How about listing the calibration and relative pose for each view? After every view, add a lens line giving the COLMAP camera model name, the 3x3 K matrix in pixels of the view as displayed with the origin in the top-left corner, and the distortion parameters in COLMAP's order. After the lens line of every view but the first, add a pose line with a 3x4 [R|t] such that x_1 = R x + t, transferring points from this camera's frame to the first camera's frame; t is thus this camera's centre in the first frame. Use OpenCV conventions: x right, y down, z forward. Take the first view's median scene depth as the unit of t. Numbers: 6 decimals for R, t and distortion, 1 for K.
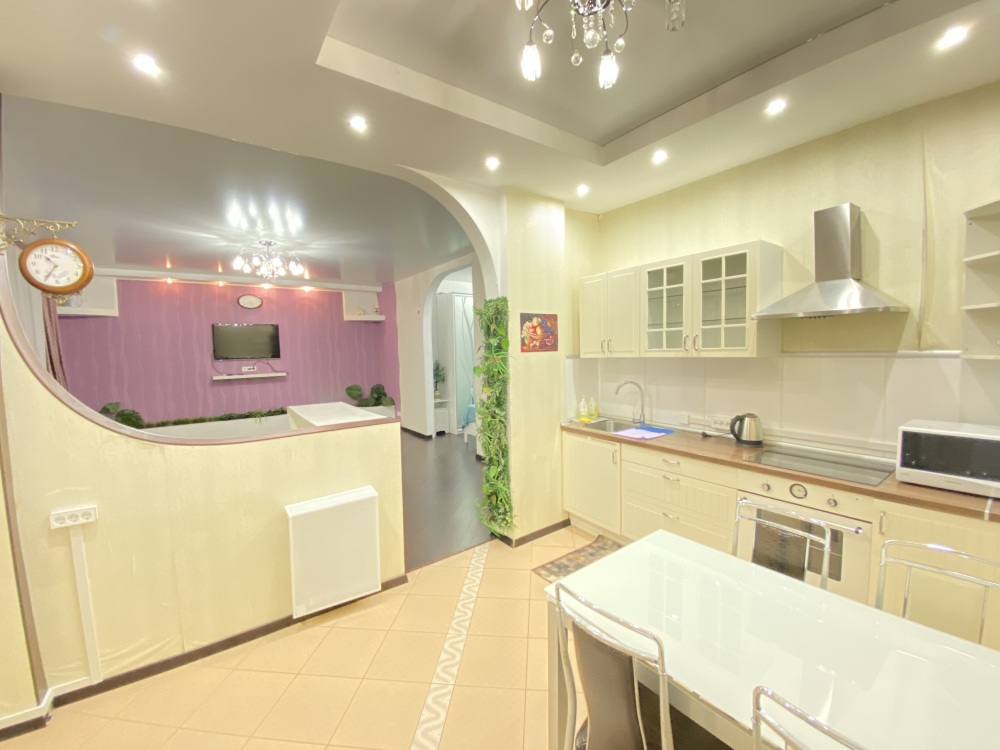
lens RADIAL K [[404.0, 0, 500.0], [0, 404.0, 375.0], [0, 0, 1]] dist [0.048942, -0.032196]
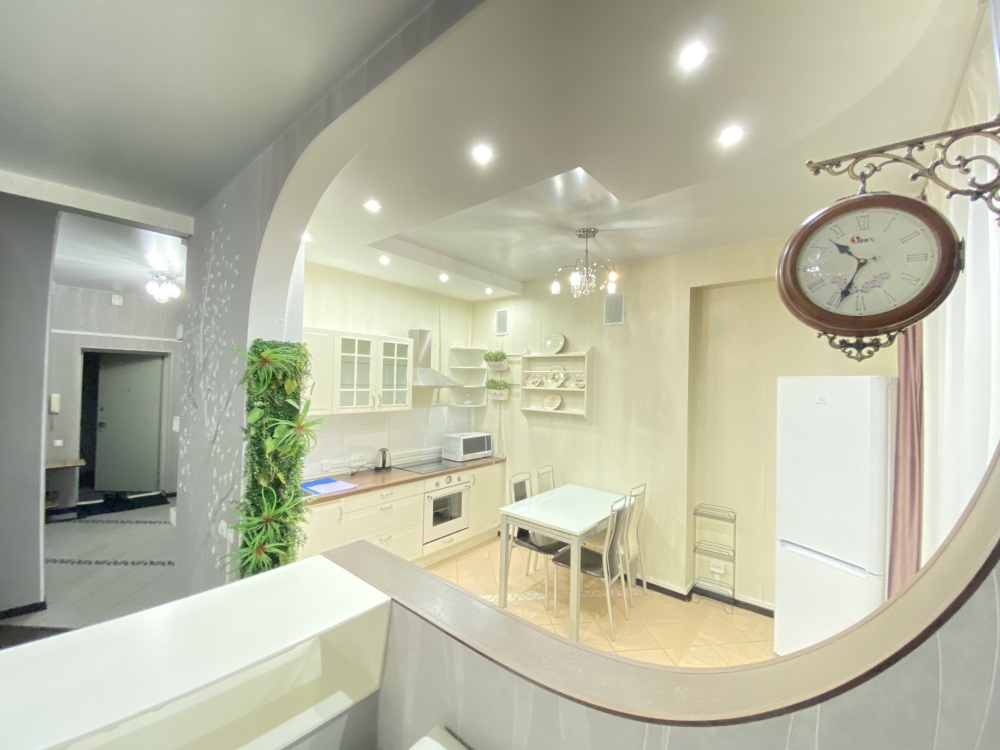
lens RADIAL K [[387.2, 0, 500.0], [0, 387.2, 375.0], [0, 0, 1]] dist [0.023587, -0.000031]
pose [[-0.248964, 0.040976, 0.967645, -0.857190], [0.048307, 0.998386, -0.029849, -0.107493], [-0.967307, 0.039312, -0.250542, 0.934332]]
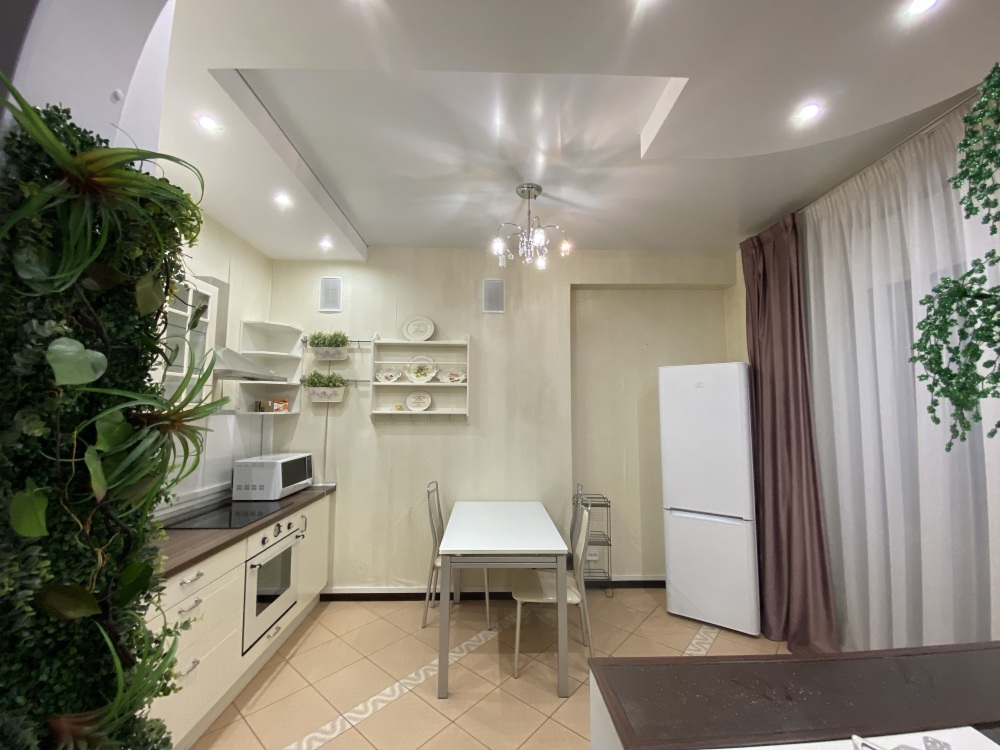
lens RADIAL K [[401.5, 0, 500.0], [0, 401.5, 375.0], [0, 0, 1]] dist [0.013213, -0.015969]
pose [[-0.822440, 0.066464, 0.564955, -0.357452], [0.053853, 0.997787, -0.038987, -0.058268], [-0.566297, -0.001641, -0.824200, 1.228326]]
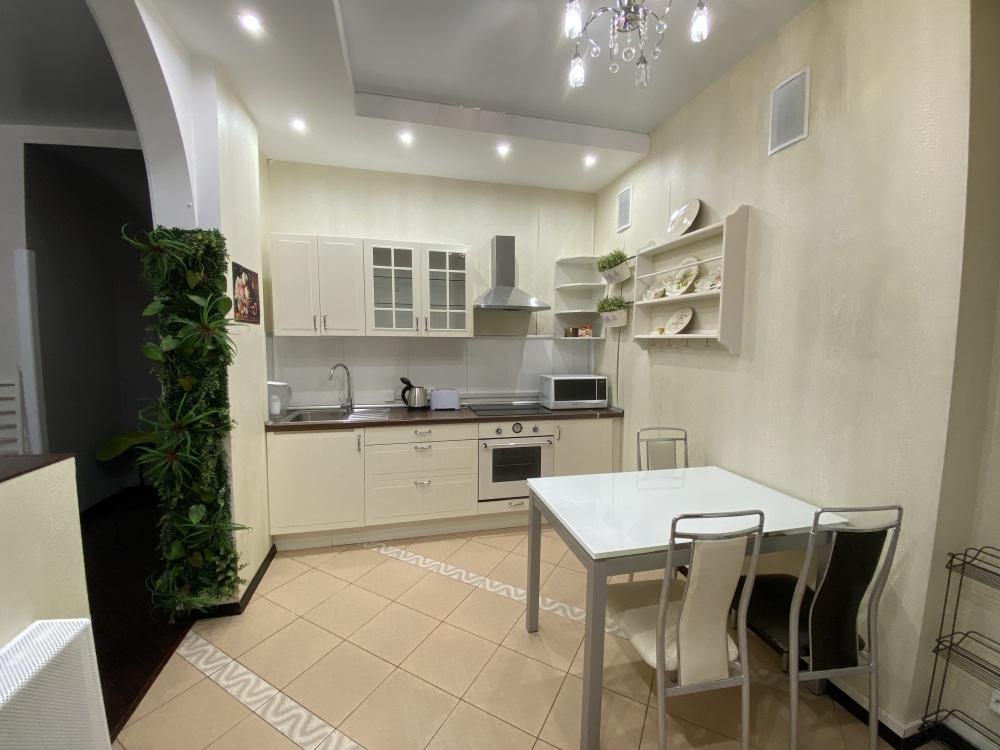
lens RADIAL K [[404.0, 0, 500.0], [0, 404.0, 375.0], [0, 0, 1]] dist [0.048942, -0.032196]
pose [[0.377288, -0.048834, 0.924808, -0.480333], [0.044081, 0.998424, 0.034737, 0.032428], [-0.925046, 0.027661, 0.378846, 0.394485]]
